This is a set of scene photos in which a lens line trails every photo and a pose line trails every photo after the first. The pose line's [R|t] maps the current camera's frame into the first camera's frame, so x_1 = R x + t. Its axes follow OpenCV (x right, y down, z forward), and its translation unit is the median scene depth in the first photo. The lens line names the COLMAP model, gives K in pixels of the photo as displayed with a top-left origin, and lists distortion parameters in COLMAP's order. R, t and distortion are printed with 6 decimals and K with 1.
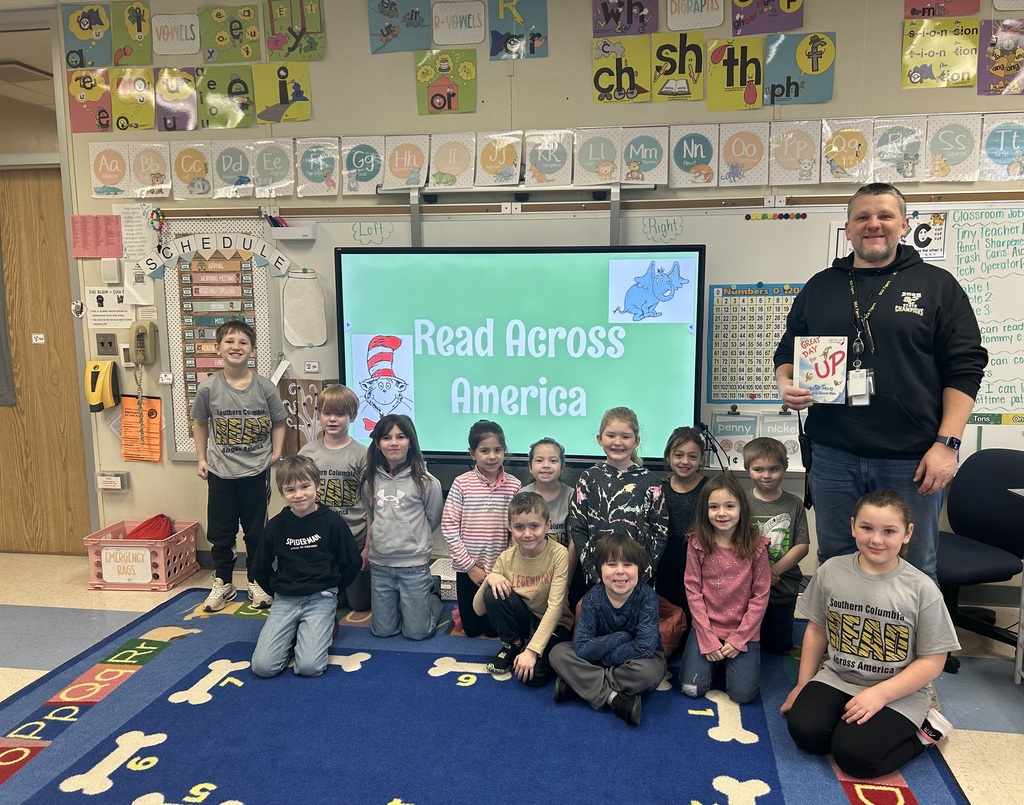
lens RADIAL K [[840.9, 0, 562.1], [0, 840.9, 406.2], [0, 0, 1]] dist [0.041226, -0.041456]
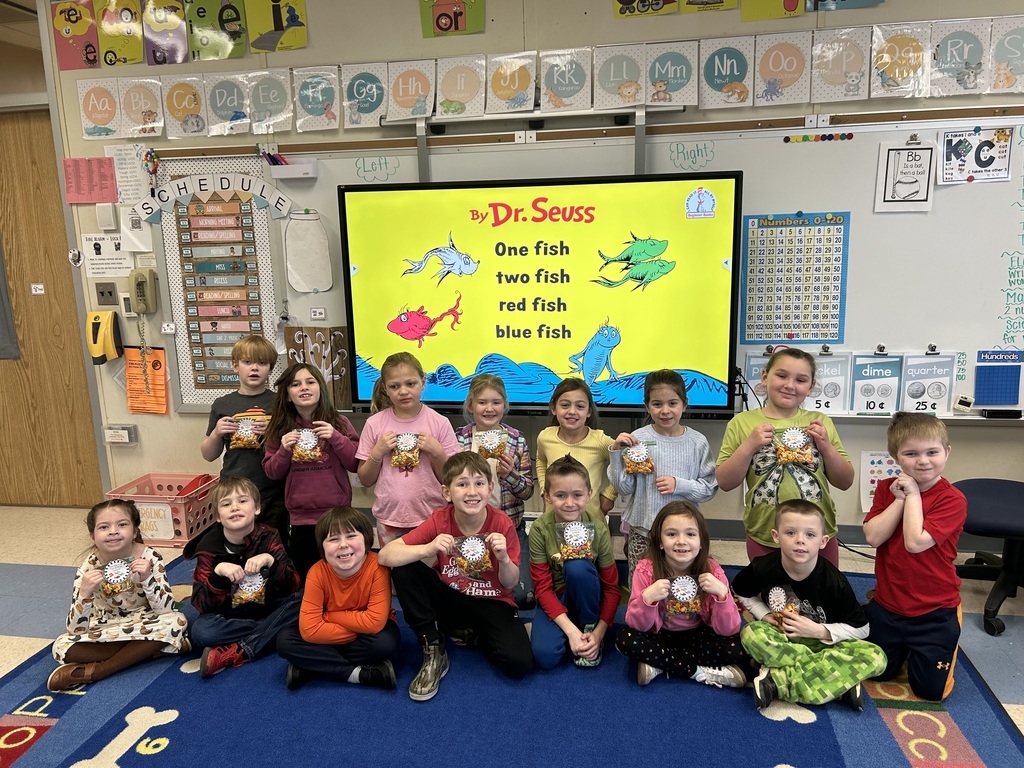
lens RADIAL K [[788.1, 0, 526.0], [0, 788.1, 380.3], [0, 0, 1]] dist [0.034711, -0.030350]
pose [[0.999236, -0.017215, -0.035089, -0.033100], [0.019124, 0.998313, 0.054815, -0.016326], [0.034086, -0.055445, 0.997880, 0.118418]]
